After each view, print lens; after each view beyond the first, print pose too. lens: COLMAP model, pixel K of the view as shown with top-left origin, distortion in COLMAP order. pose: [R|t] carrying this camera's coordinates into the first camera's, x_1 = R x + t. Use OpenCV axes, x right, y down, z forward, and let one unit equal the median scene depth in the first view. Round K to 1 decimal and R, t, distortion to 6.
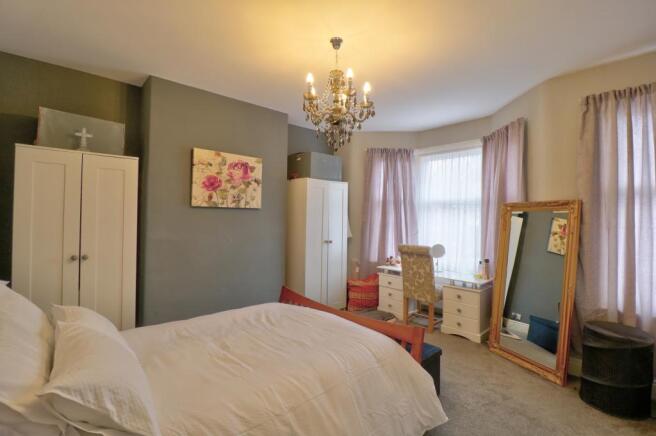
lens RADIAL K [[307.7, 0, 330.3], [0, 307.7, 212.6], [0, 0, 1]] dist [0.001965, -0.013941]
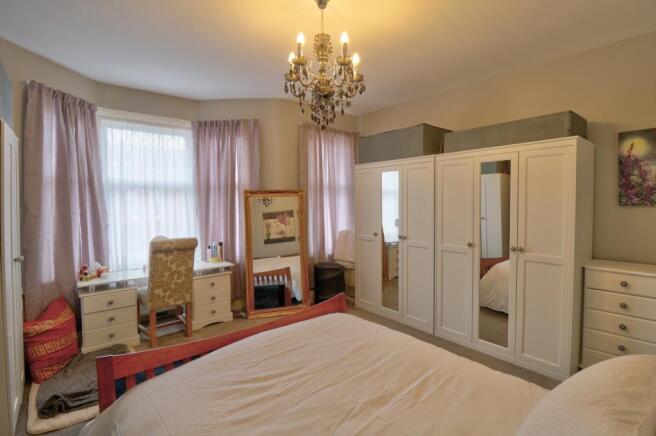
lens RADIAL K [[319.3, 0, 330.1], [0, 319.3, 206.9], [0, 0, 1]] dist [-0.026920, -0.000691]
pose [[0.047059, -0.034524, 0.998295, -0.527722], [-0.000984, 0.999400, 0.034608, -0.005541], [-0.998892, -0.002611, 0.046997, 0.555122]]
